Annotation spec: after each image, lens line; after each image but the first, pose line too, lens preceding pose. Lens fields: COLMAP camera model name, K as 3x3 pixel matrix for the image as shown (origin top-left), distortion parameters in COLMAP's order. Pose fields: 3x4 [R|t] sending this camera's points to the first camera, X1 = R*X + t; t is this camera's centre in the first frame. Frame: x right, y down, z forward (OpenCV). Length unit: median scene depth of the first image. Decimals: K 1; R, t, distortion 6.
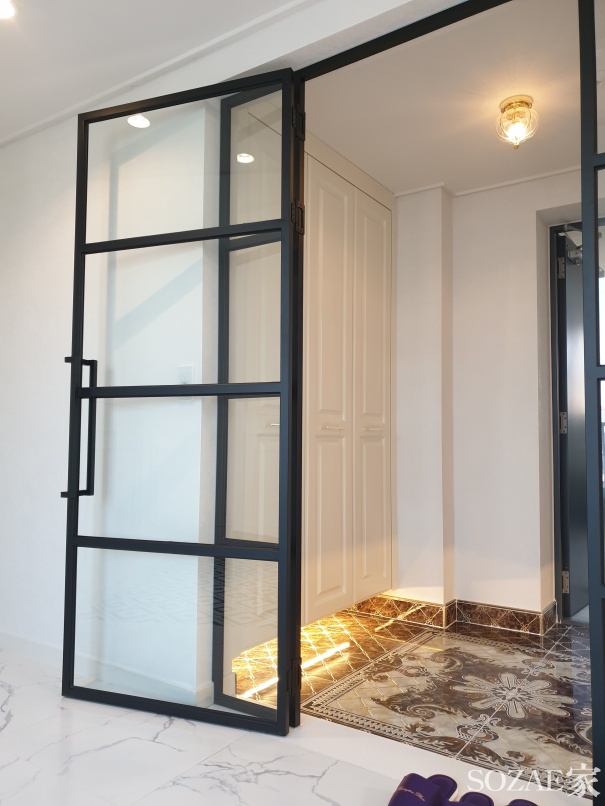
lens RADIAL K [[630.2, 0, 302.5], [0, 630.2, 403.0], [0, 0, 1]] dist [0.011007, 0.006744]
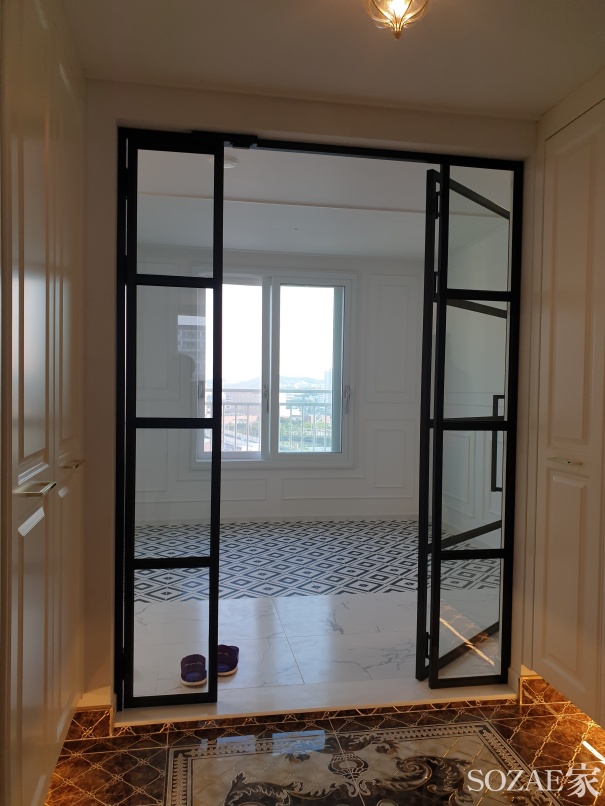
lens RADIAL K [[630.2, 0, 302.5], [0, 630.2, 403.0], [0, 0, 1]] dist [0.011007, 0.006744]
pose [[-0.708013, 0.004363, -0.706186, 1.033686], [0.018309, 0.999758, -0.012181, -0.053336], [0.705962, -0.021554, -0.707922, 1.662611]]
